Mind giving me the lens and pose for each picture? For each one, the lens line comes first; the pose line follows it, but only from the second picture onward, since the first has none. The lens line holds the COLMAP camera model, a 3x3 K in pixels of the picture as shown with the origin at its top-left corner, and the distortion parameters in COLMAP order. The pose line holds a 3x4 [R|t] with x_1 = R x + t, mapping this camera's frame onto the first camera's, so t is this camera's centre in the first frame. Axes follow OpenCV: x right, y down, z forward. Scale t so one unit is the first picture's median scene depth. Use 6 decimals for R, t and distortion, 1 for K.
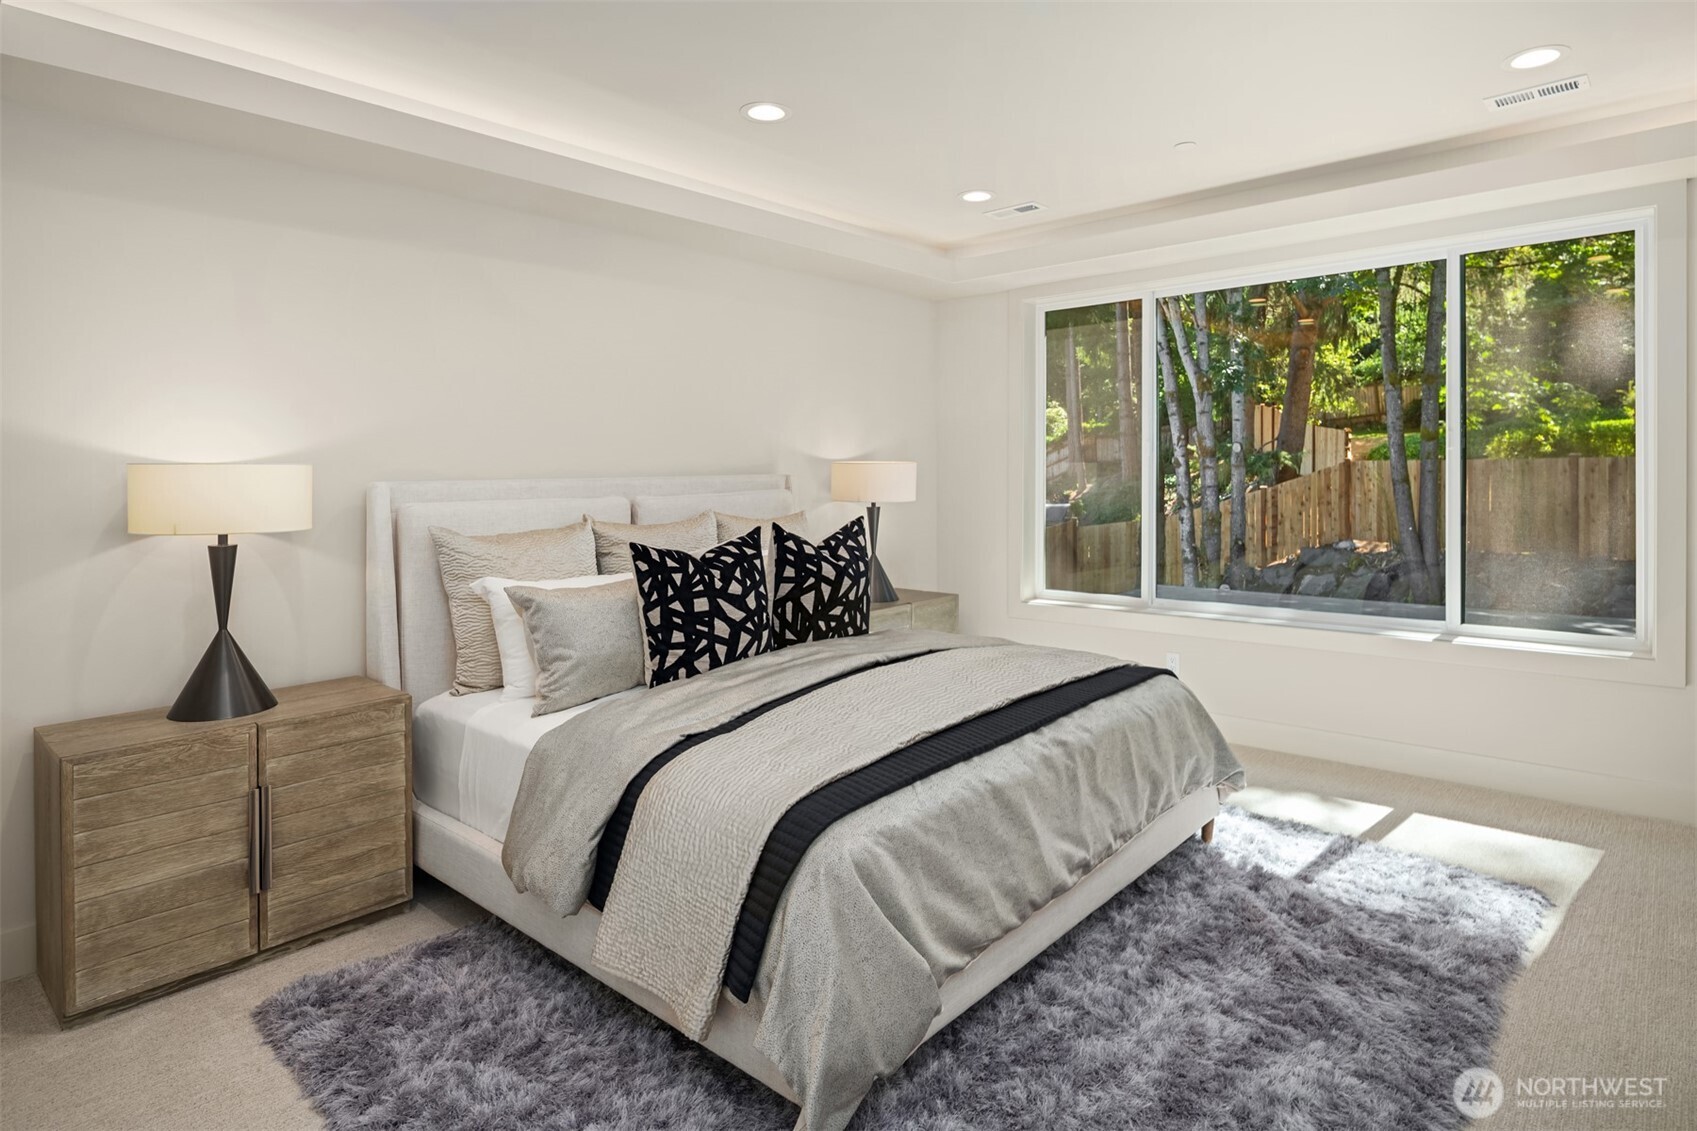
lens RADIAL K [[932.7, 0, 853.8], [0, 932.7, 492.2], [0, 0, 1]] dist [-0.011654, -0.000266]
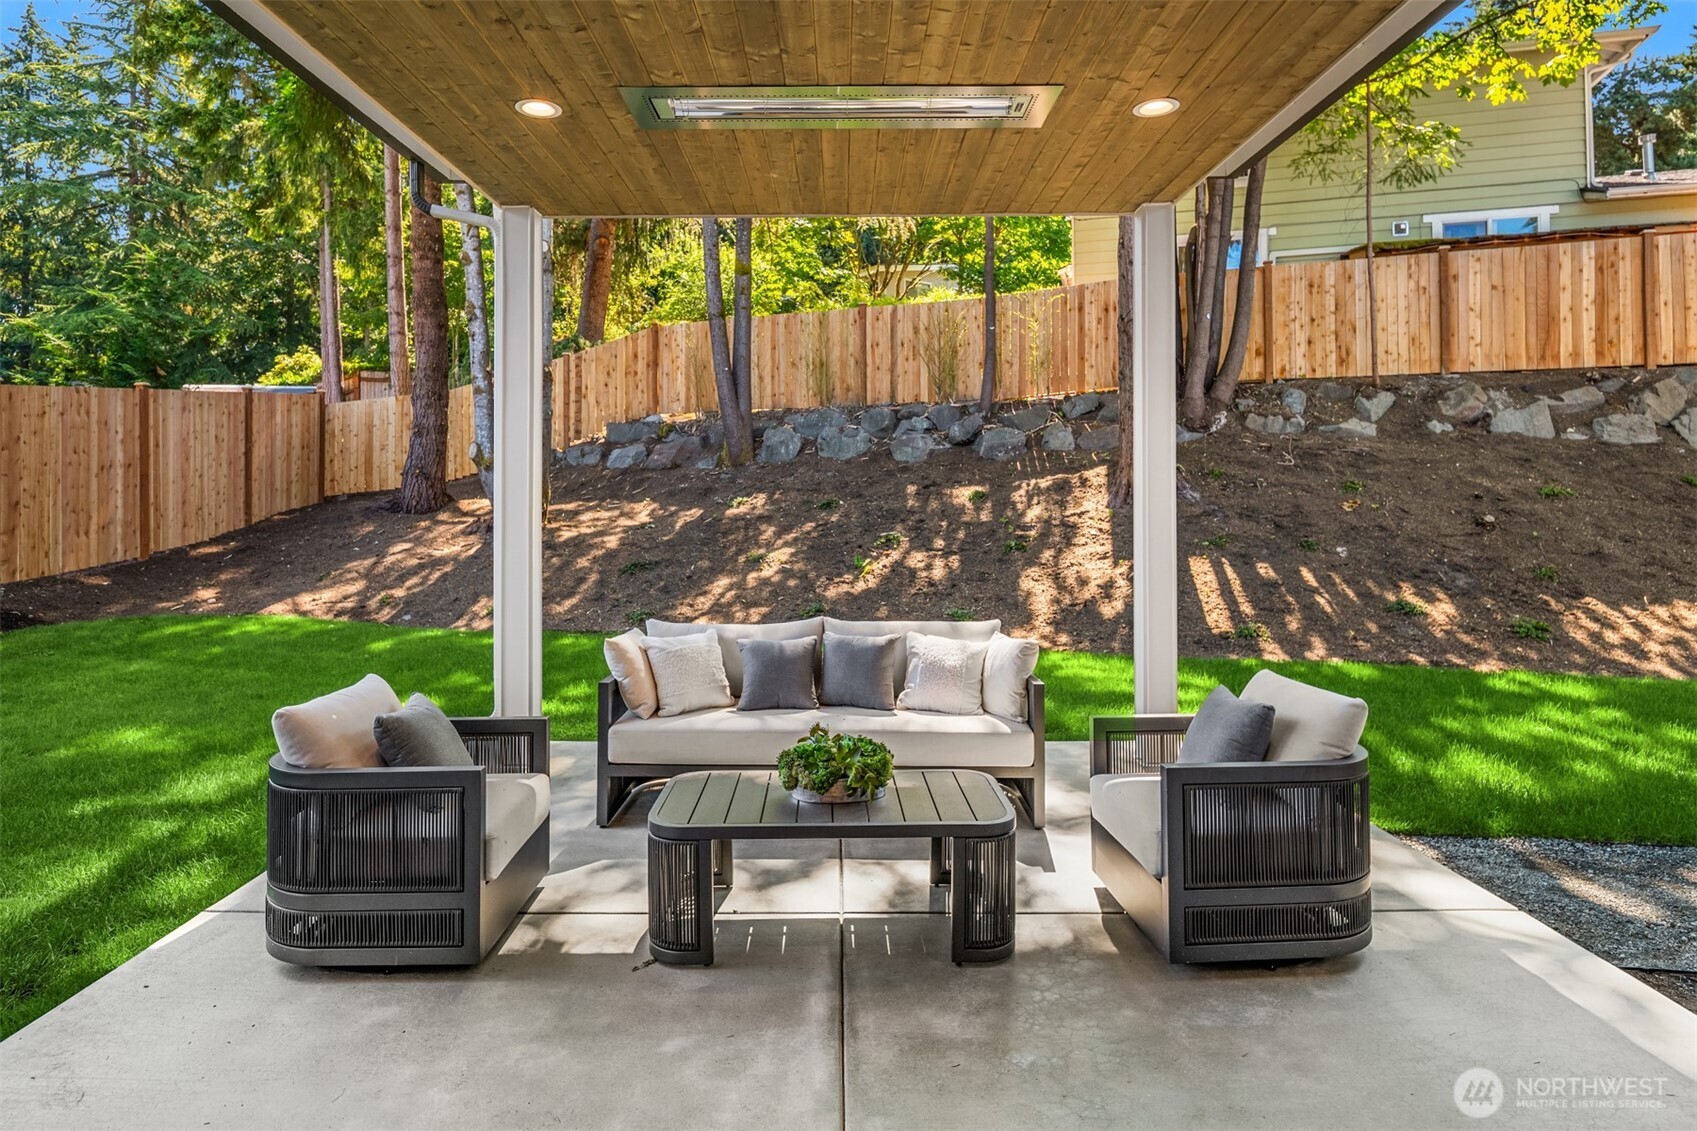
lens RADIAL K [[932.7, 0, 853.8], [0, 932.7, 492.2], [0, 0, 1]] dist [-0.011654, -0.000266]
pose [[0.739156, 0.012332, 0.673421, 0.060569], [0.008558, 0.999580, -0.027698, 0.154476], [-0.673480, 0.026236, 0.738740, 0.195237]]
